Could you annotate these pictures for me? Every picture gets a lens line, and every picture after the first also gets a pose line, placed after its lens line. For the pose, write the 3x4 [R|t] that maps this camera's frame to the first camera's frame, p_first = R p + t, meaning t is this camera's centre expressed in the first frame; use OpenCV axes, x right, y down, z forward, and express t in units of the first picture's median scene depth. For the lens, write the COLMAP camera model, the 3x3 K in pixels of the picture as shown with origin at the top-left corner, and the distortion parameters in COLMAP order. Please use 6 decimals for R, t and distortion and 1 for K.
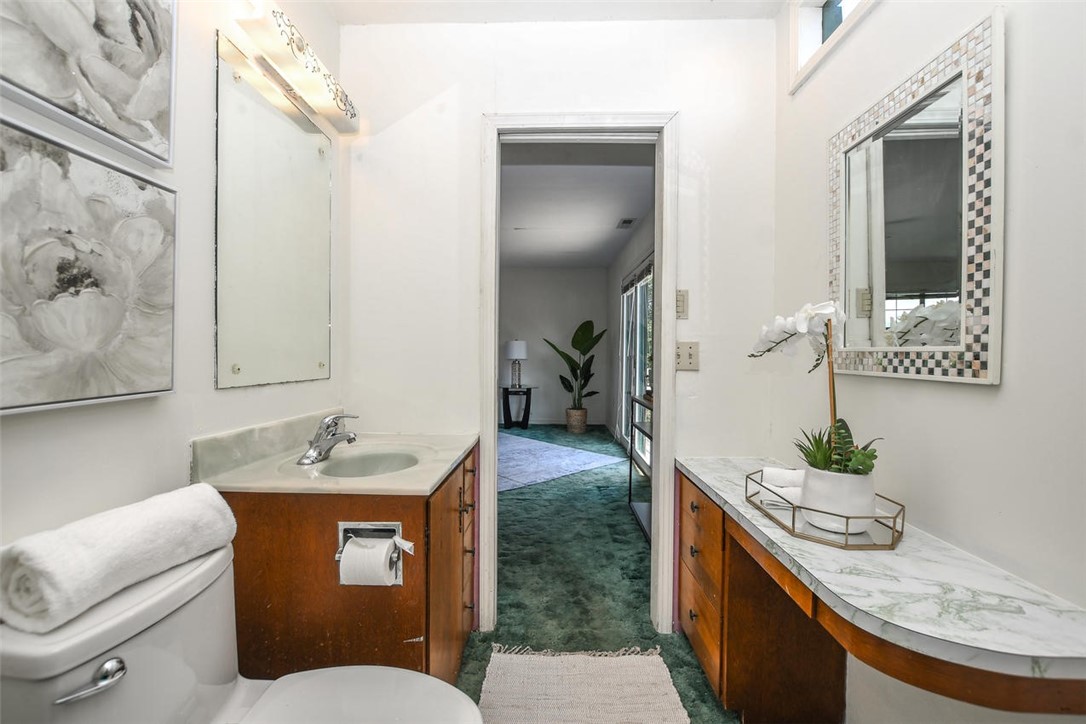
lens RADIAL K [[479.4, 0, 533.6], [0, 479.4, 359.1], [0, 0, 1]] dist [-0.009378, 0.000178]
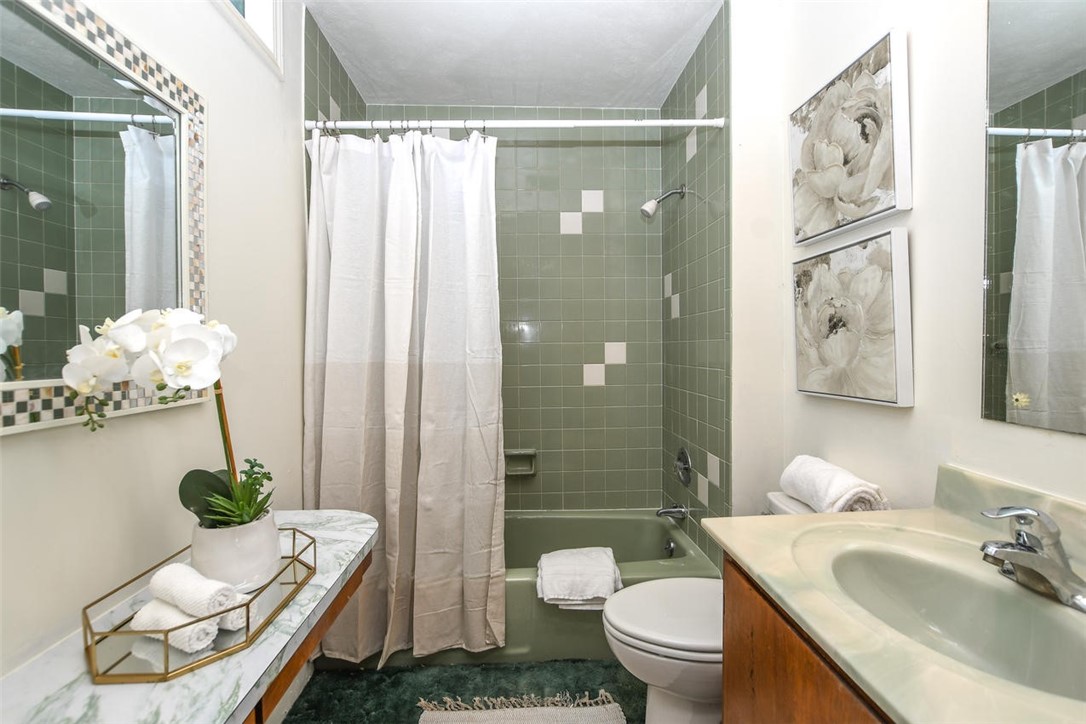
lens RADIAL K [[479.4, 0, 533.6], [0, 479.4, 359.1], [0, 0, 1]] dist [-0.009378, 0.000178]
pose [[-0.997763, 0.006158, -0.066561, 0.219667], [0.003799, 0.999362, 0.035509, -0.099904], [0.066737, 0.035176, -0.997150, 2.436826]]
